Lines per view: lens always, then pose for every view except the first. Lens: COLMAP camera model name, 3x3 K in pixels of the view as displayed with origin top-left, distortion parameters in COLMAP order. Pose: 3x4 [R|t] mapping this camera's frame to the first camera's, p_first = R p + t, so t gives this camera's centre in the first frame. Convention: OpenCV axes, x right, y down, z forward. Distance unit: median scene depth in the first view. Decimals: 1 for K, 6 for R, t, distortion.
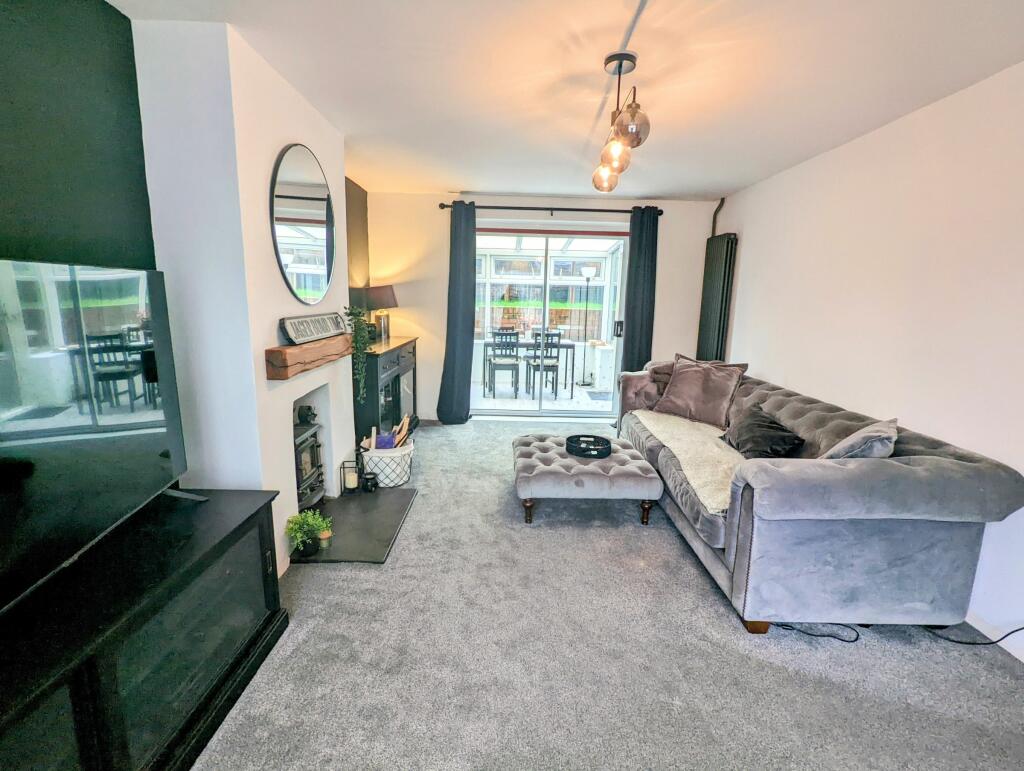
lens RADIAL K [[480.7, 0, 510.6], [0, 480.7, 385.9], [0, 0, 1]] dist [0.002332, -0.000961]
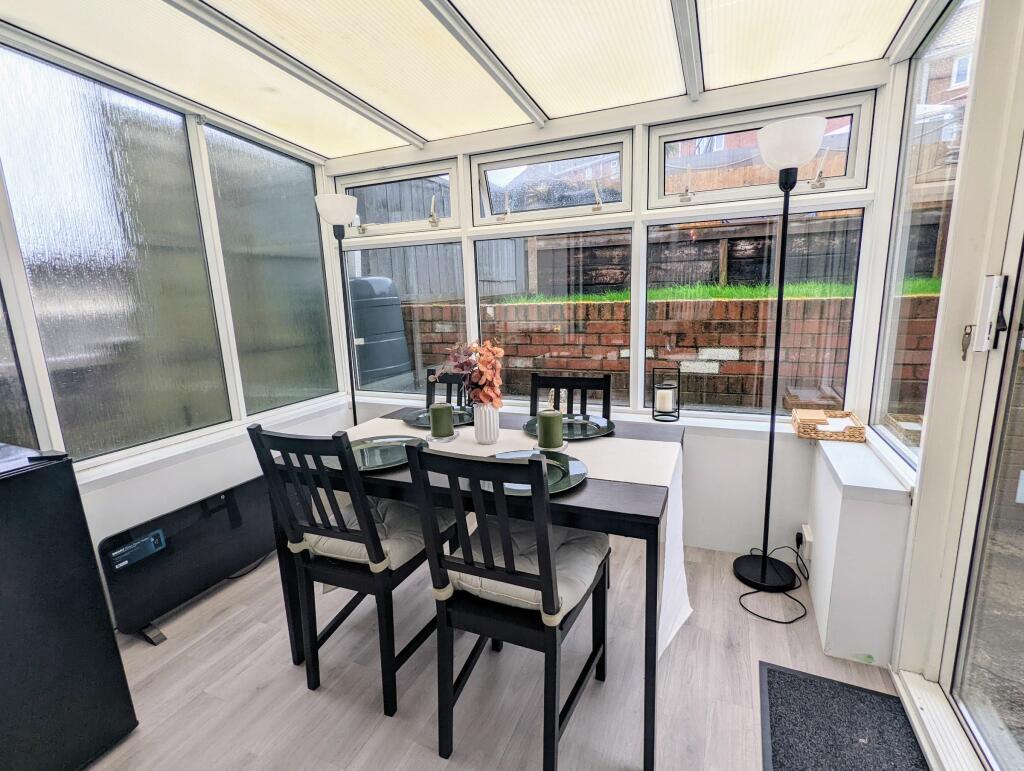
lens RADIAL K [[480.7, 0, 508.3], [0, 480.7, 385.6], [0, 0, 1]] dist [0.002332, -0.000961]
pose [[0.910430, 0.026096, -0.412840, 0.257373], [-0.022986, 0.999658, 0.012498, -0.221019], [0.413025, -0.001889, 0.910718, 1.370933]]
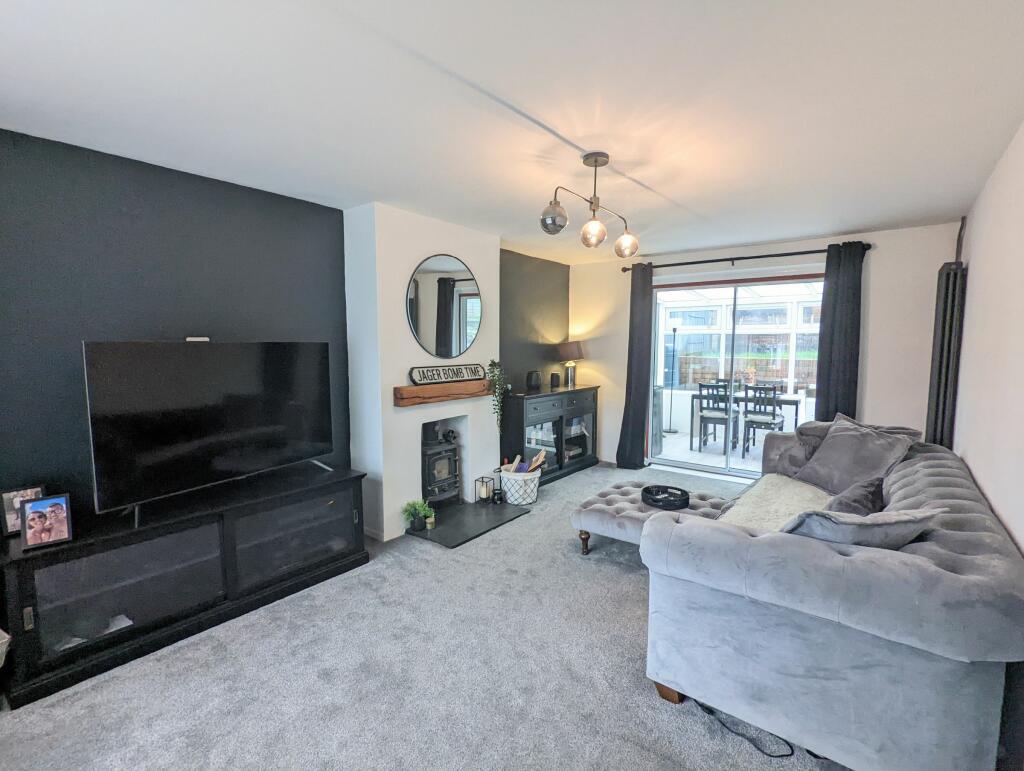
lens RADIAL K [[480.7, 0, 516.5], [0, 480.7, 387.4], [0, 0, 1]] dist [0.002332, -0.000961]
pose [[0.789120, 0.033449, -0.613328, 0.440238], [-0.095958, 0.992970, -0.069308, -0.001866], [0.606698, 0.113546, 0.786782, 0.001624]]
